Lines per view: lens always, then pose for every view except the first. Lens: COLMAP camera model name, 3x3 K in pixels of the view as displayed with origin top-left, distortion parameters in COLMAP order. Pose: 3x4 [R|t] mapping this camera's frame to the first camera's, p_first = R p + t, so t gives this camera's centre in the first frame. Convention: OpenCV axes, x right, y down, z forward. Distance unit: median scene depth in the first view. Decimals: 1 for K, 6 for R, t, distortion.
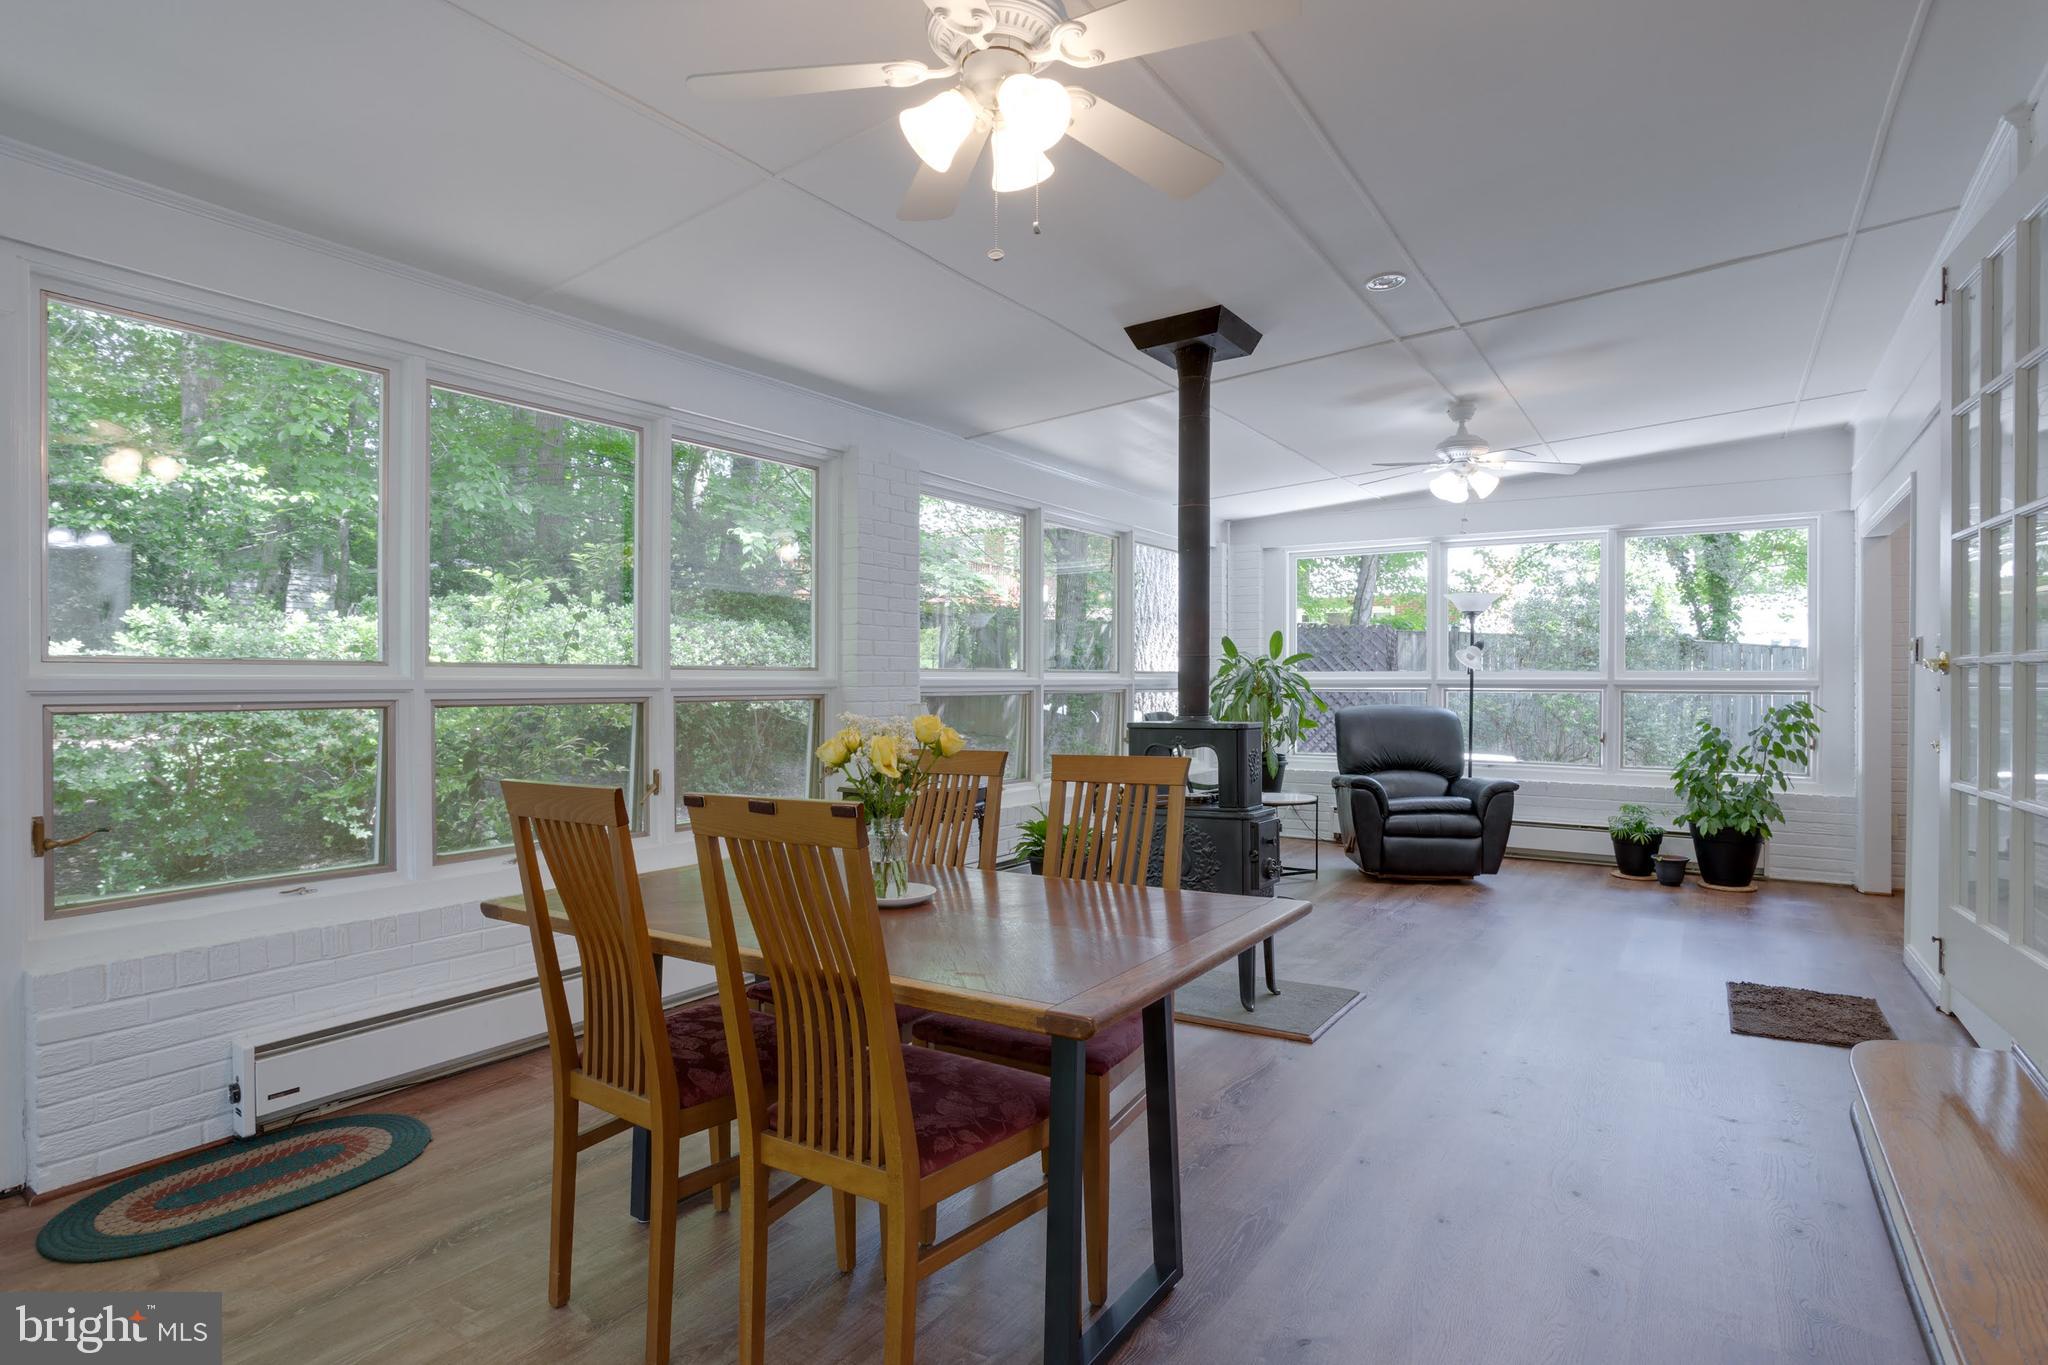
lens RADIAL K [[1010.5, 0, 1036.3], [0, 1010.5, 690.4], [0, 0, 1]] dist [-0.040695, 0.017156]
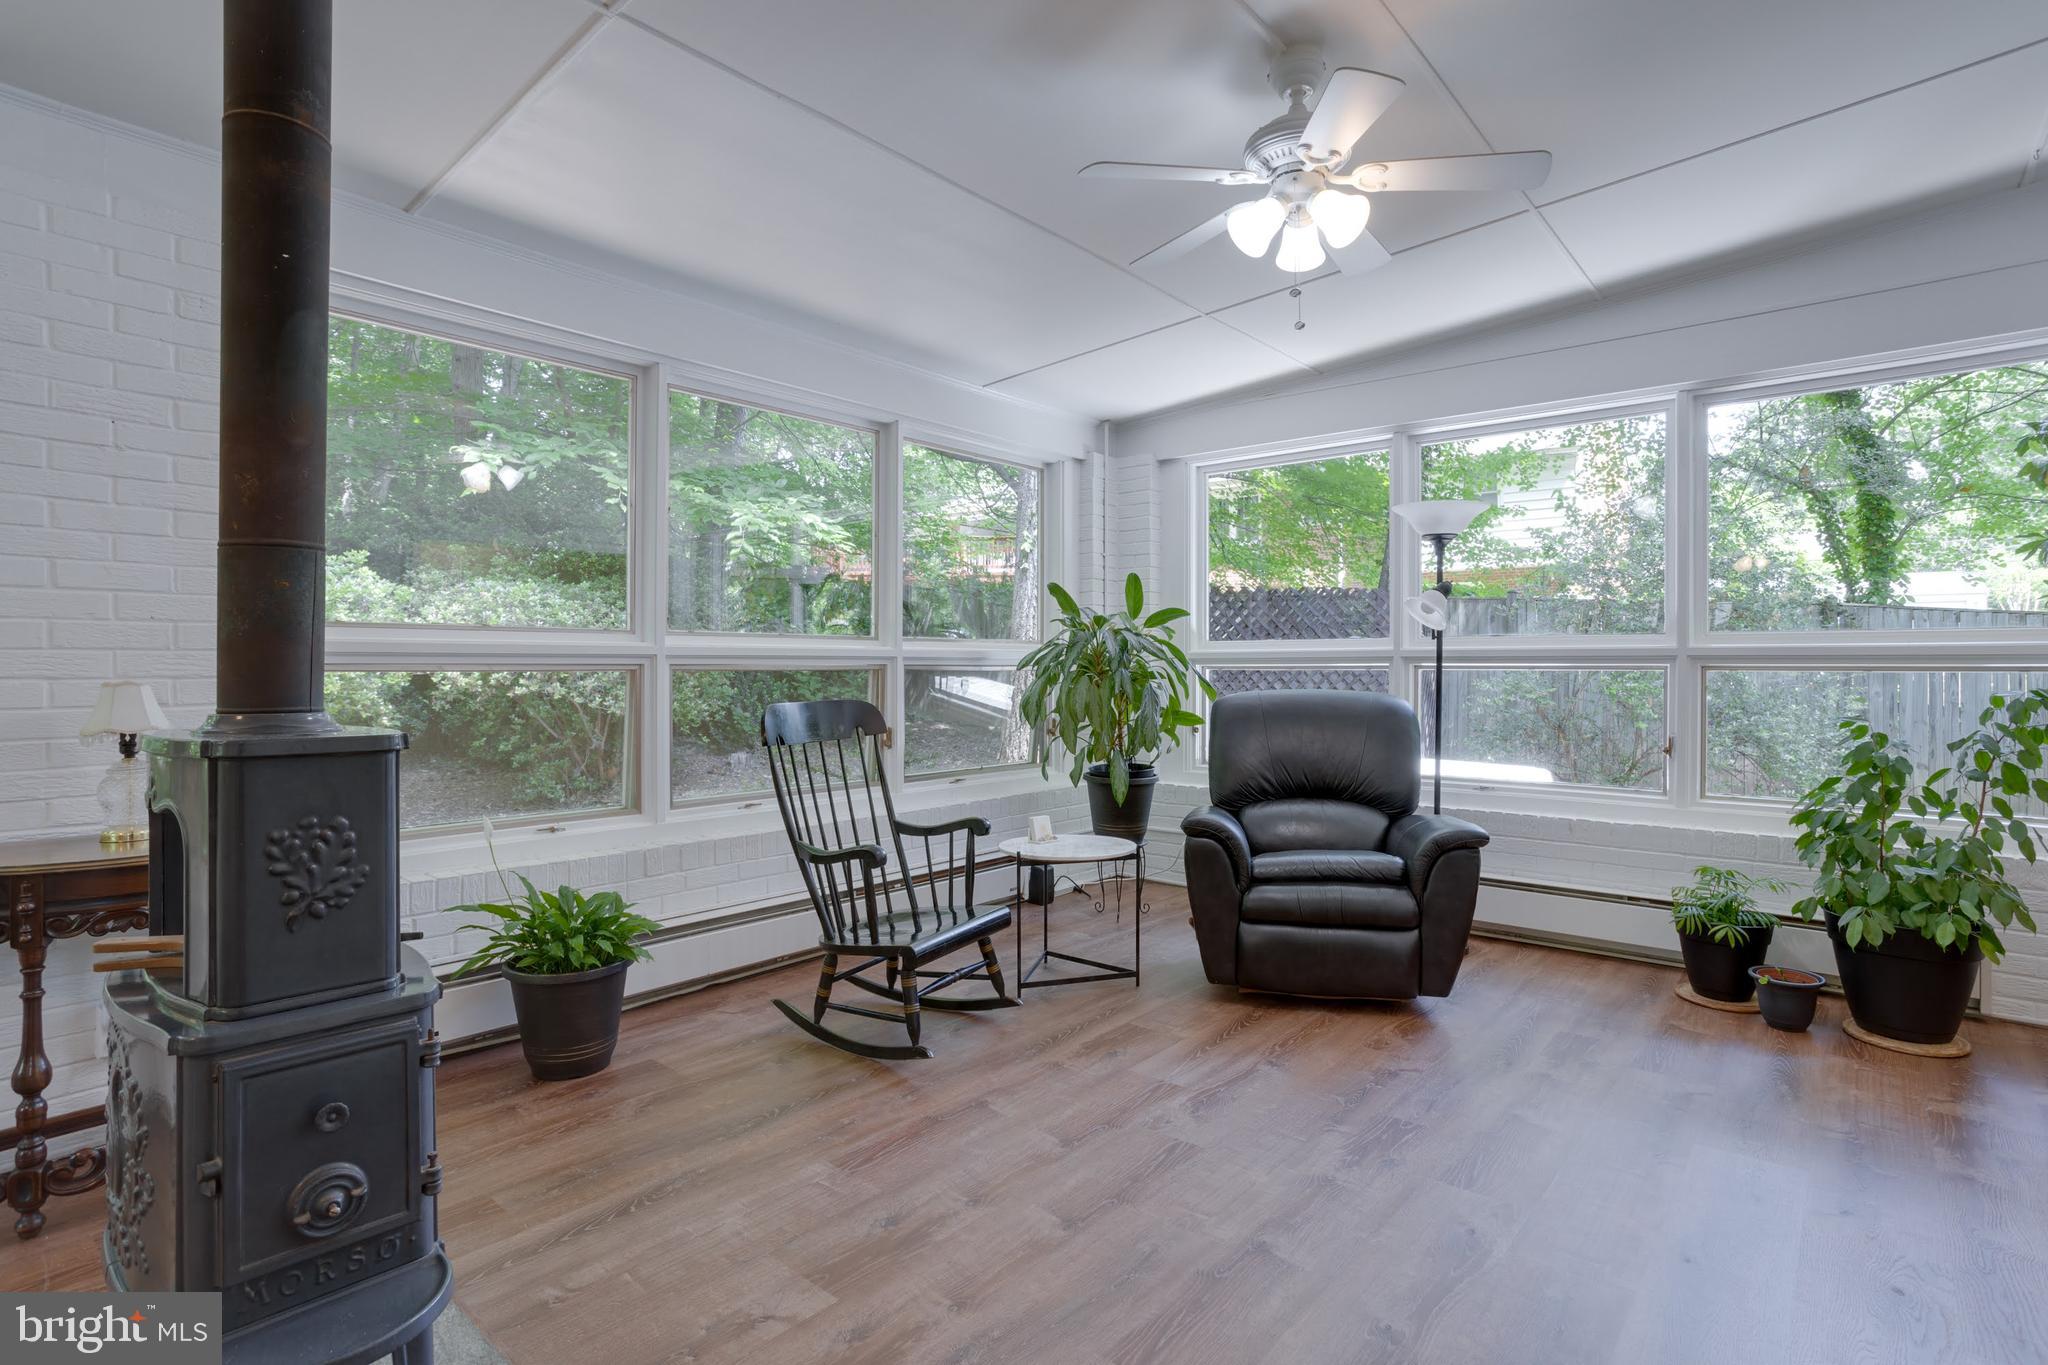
lens RADIAL K [[1010.5, 0, 1026.9], [0, 1010.5, 672.2], [0, 0, 1]] dist [-0.040695, 0.017156]
pose [[0.994210, -0.000639, -0.107451, 0.285744], [0.000139, 0.999989, -0.004661, 0.007527], [0.107453, 0.004619, 0.994199, 0.422947]]
